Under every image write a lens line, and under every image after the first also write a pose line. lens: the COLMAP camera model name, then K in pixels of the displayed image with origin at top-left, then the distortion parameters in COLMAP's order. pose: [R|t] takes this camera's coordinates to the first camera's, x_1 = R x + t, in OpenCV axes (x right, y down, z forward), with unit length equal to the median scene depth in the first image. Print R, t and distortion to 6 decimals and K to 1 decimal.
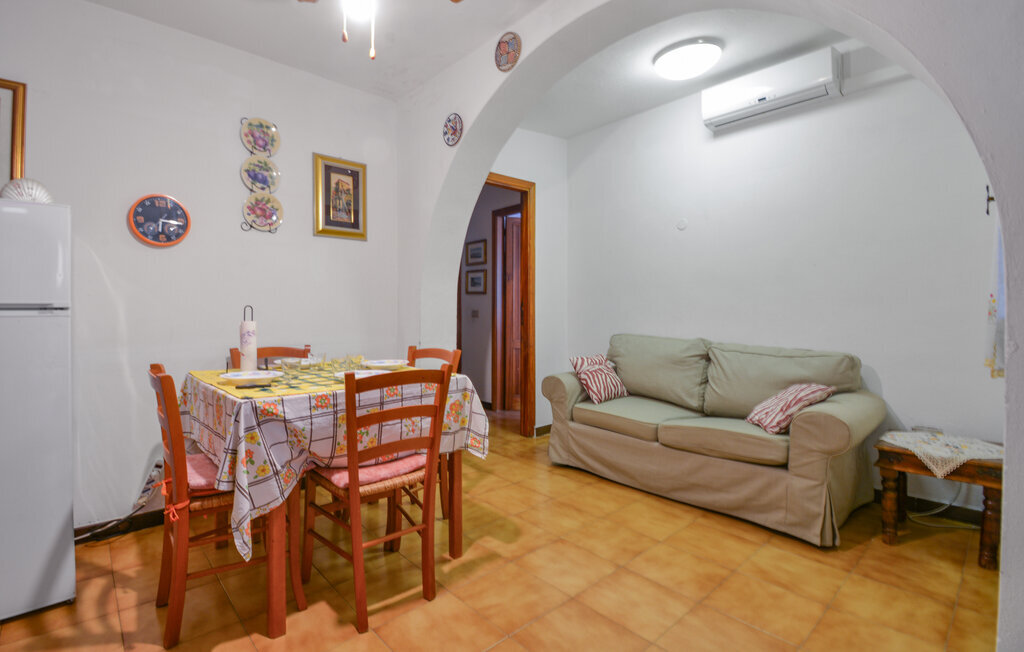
lens RADIAL K [[489.2, 0, 513.0], [0, 489.2, 310.7], [0, 0, 1]] dist [0.020427, -0.000105]
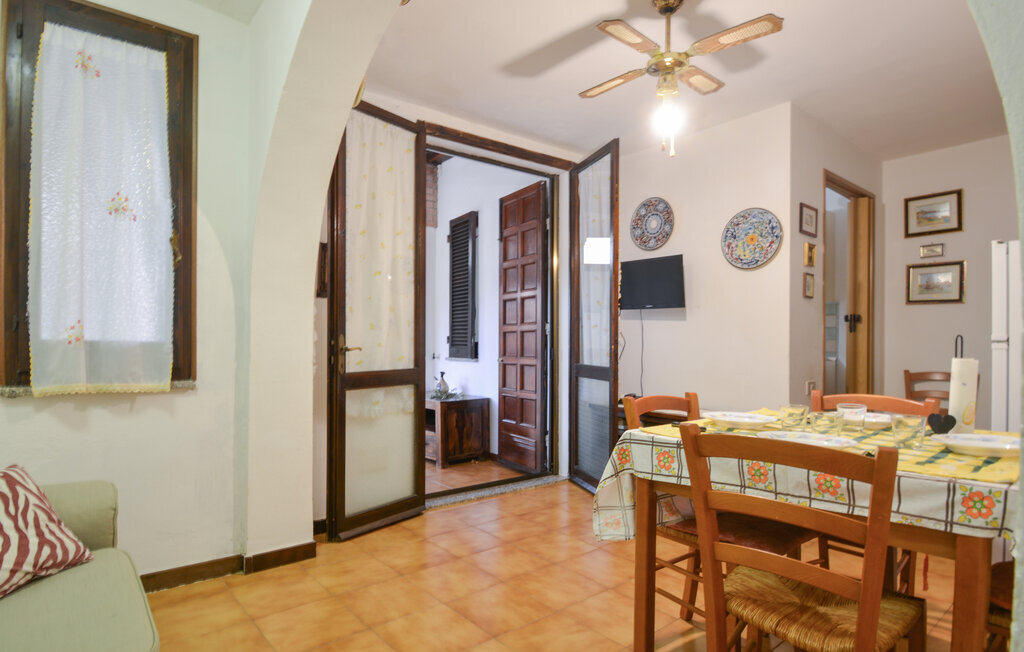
lens RADIAL K [[588.1, 0, 512.0], [0, 588.1, 326.0], [0, 0, 1]] dist [0.000324, 0.000053]
pose [[-0.998271, -0.004689, 0.058594, 0.021141], [-0.005160, 0.999955, -0.007900, -0.012487], [-0.058554, -0.008188, -0.998251, 2.054605]]
